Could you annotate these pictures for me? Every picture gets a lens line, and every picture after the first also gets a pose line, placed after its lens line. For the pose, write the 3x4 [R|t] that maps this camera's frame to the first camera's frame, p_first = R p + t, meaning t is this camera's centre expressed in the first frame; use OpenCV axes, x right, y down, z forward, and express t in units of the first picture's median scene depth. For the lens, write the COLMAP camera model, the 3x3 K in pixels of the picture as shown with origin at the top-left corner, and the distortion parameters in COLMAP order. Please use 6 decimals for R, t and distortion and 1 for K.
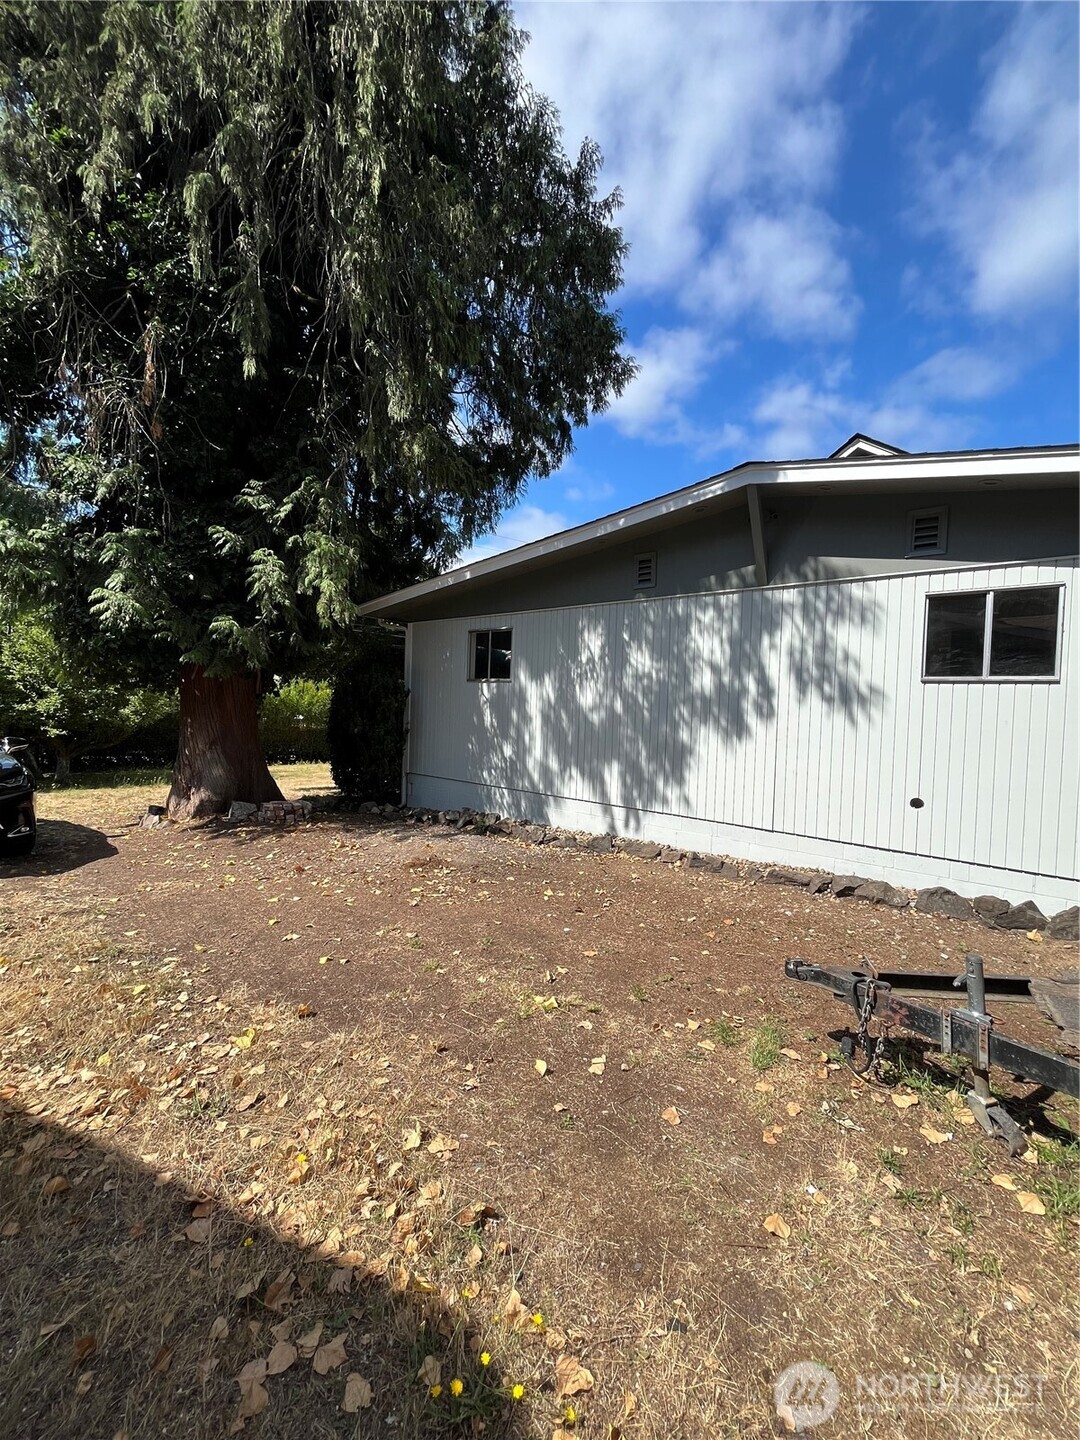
lens RADIAL K [[576.9, 0, 540.0], [0, 576.9, 716.2], [0, 0, 1]] dist [0.000320, 0.000018]
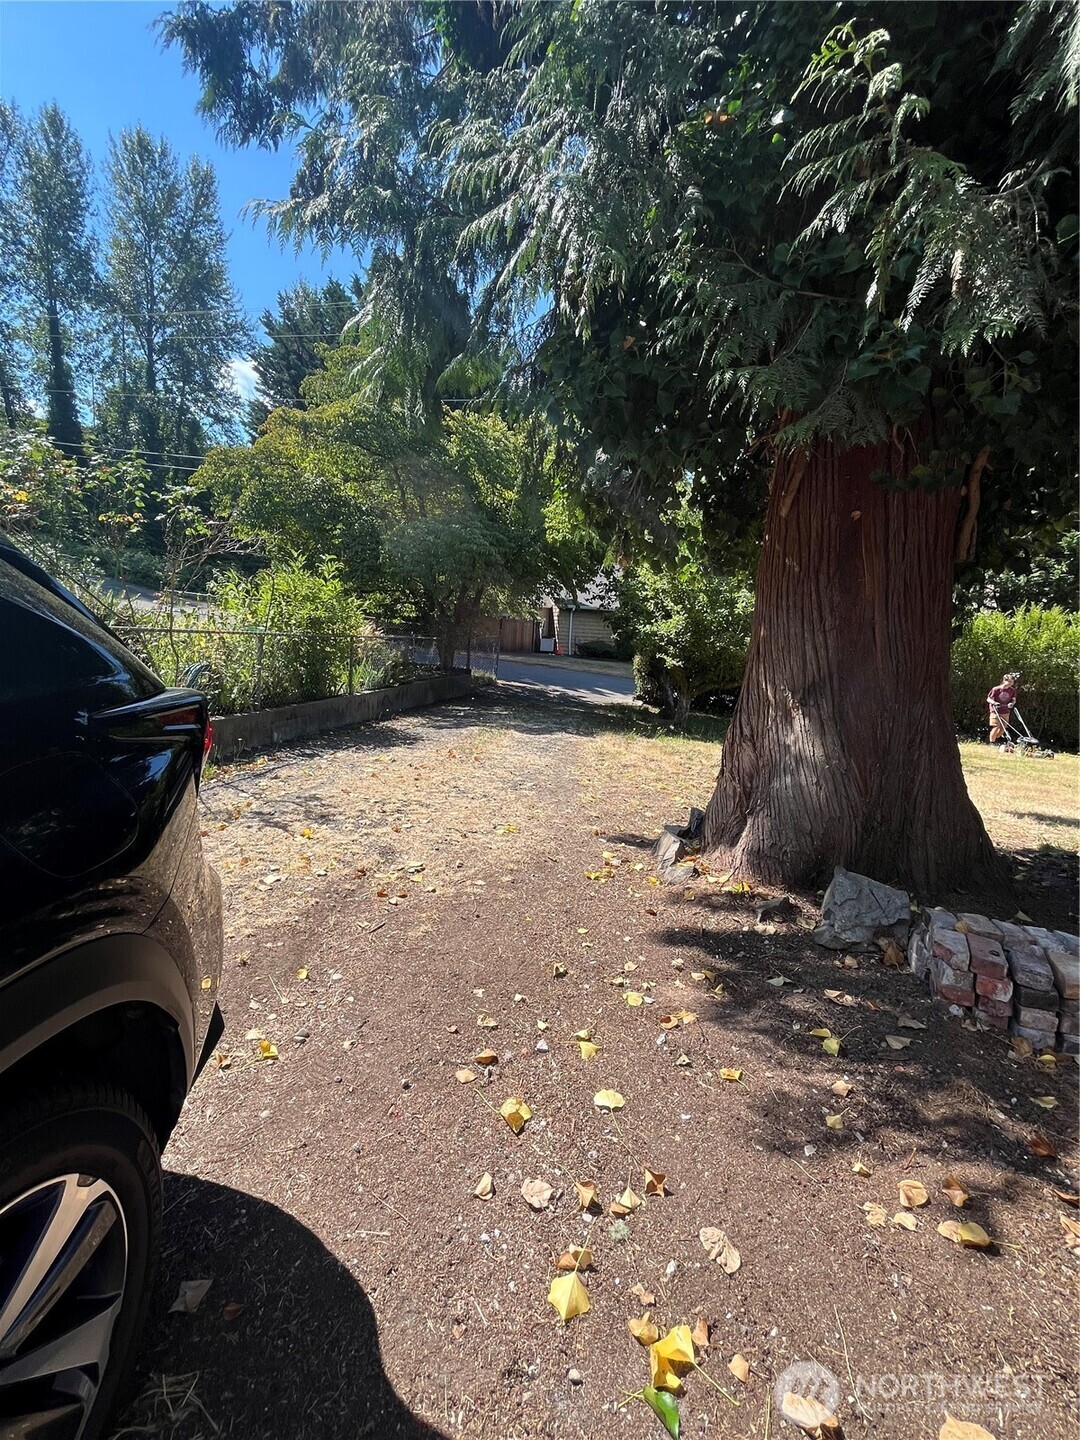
lens RADIAL K [[630.9, 0, 540.7], [0, 630.9, 717.4], [0, 0, 1]] dist [-0.002308, -0.001463]
pose [[0.511598, 0.124059, -0.850222, -0.195048], [-0.060625, 0.992267, 0.108306, 0.020079], [0.857084, -0.003865, 0.515163, 0.403029]]
